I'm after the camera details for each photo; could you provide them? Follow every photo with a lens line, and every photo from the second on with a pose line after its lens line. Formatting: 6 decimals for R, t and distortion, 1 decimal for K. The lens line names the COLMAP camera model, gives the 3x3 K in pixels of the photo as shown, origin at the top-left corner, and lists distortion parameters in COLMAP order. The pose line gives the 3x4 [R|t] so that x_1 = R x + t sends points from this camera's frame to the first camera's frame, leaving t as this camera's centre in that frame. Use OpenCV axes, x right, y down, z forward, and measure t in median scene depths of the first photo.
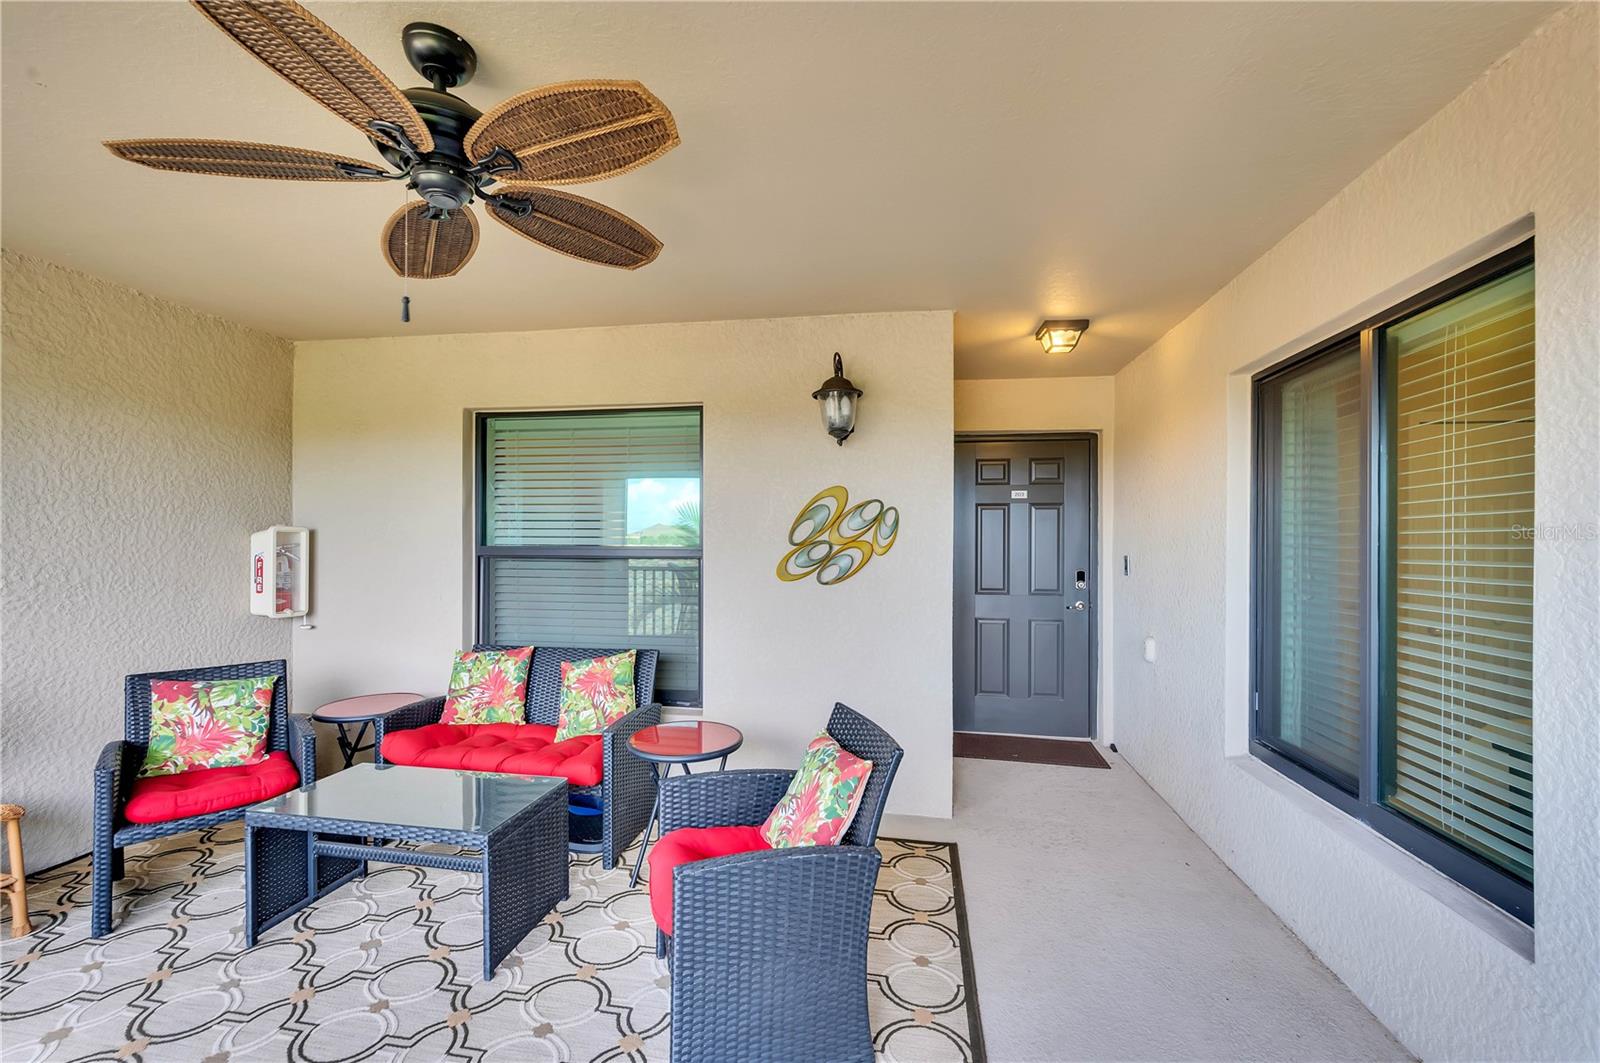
lens RADIAL K [[647.8, 0, 803.0], [0, 647.8, 542.3], [0, 0, 1]] dist [0.000010, 0.000422]
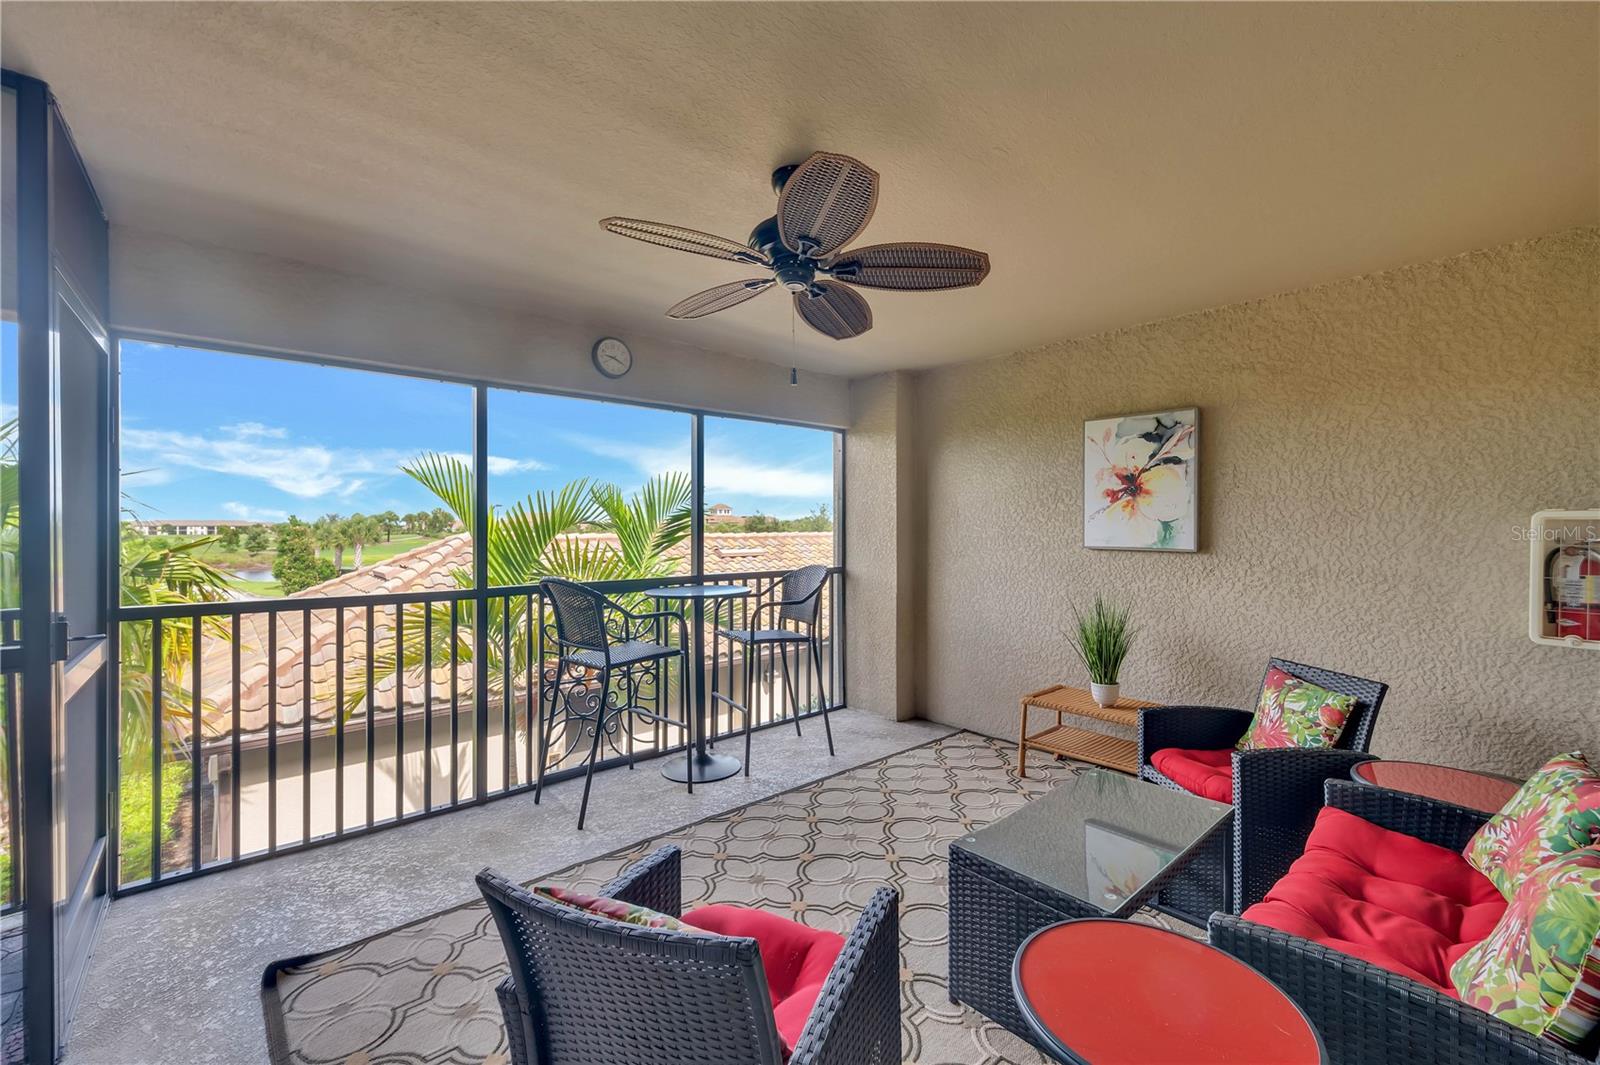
lens RADIAL K [[647.8, 0, 802.9], [0, 647.8, 529.3], [0, 0, 1]] dist [0.000010, 0.000422]
pose [[-0.628980, -0.003754, -0.777412, 0.264822], [-0.002546, 0.999993, -0.002769, -0.002169], [0.777417, 0.000238, -0.628985, 0.989247]]
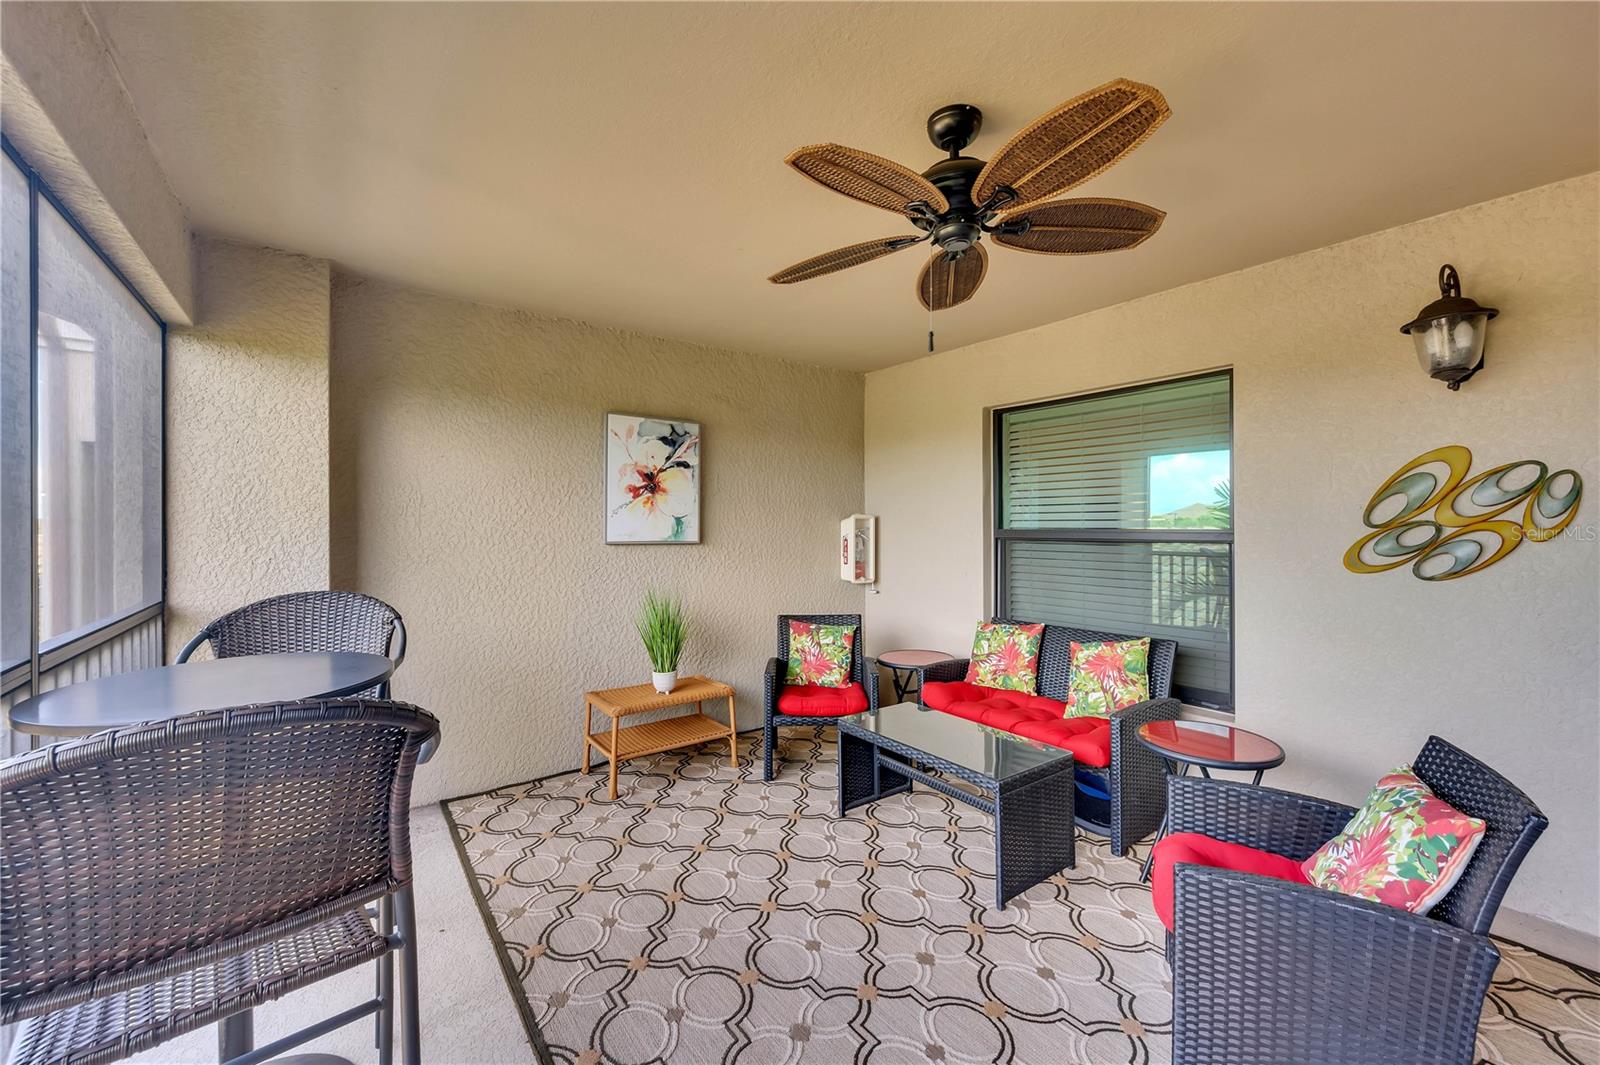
lens RADIAL K [[647.8, 0, 796.1], [0, 647.8, 525.6], [0, 0, 1]] dist [0.000010, 0.000422]
pose [[0.713181, -0.005666, -0.700957, 0.043070], [0.005604, 0.999981, -0.002381, 0.000337], [0.700958, -0.002230, 0.713199, -0.044477]]
